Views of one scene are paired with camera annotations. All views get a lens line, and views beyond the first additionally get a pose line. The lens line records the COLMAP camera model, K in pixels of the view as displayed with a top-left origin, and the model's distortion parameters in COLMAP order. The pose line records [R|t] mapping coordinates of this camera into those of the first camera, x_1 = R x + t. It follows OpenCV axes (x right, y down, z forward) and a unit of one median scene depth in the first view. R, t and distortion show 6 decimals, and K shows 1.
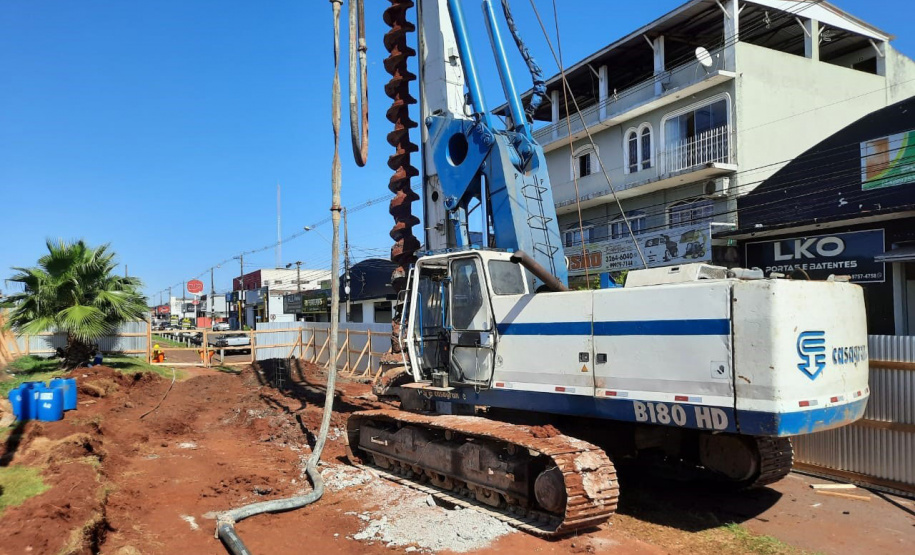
lens RADIAL K [[681.4, 0, 468.9], [0, 681.4, 298.9], [0, 0, 1]] dist [0.060055, -0.075648]
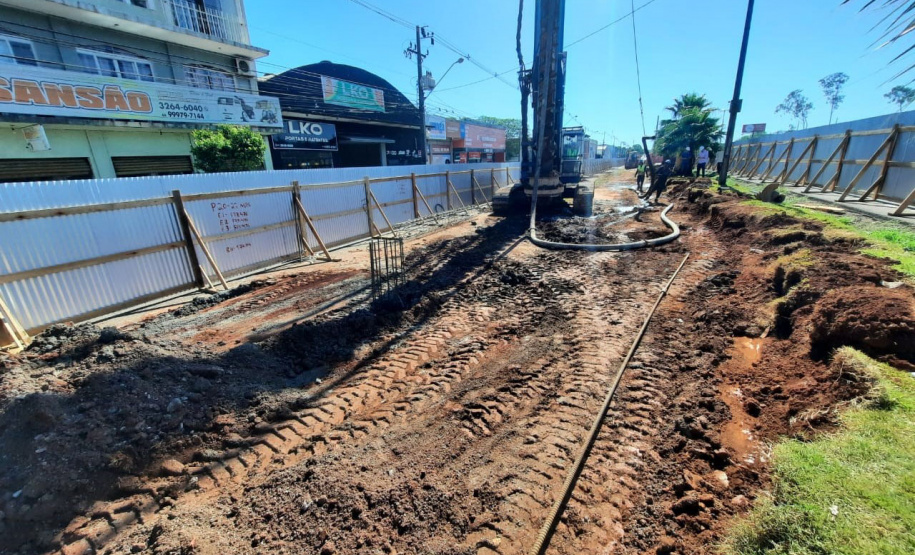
lens RADIAL K [[362.8, 0, 455.6], [0, 362.8, 284.7], [0, 0, 1]] dist [-0.022963, 0.001187]
pose [[-0.555894, -0.227111, 0.799626, -0.784823], [0.027676, 0.956363, 0.290867, 0.074893], [-0.830792, 0.183822, -0.525351, 1.715079]]
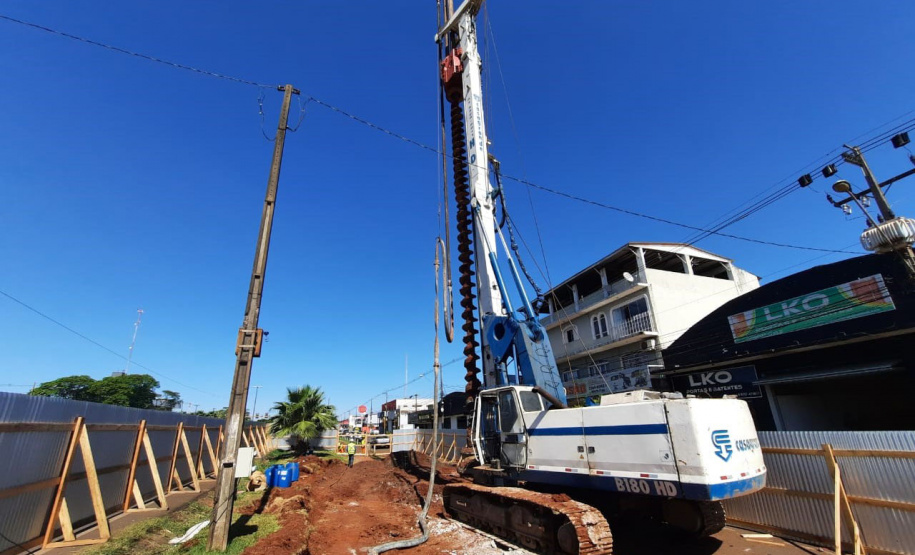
lens RADIAL K [[370.2, 0, 454.4], [0, 370.2, 297.7], [0, 0, 1]] dist [-0.008127, -0.009639]
pose [[0.989306, -0.059968, -0.132957, 0.002398], [0.017206, 0.953188, -0.301889, -0.000940], [0.144836, 0.296373, 0.944026, -0.009406]]
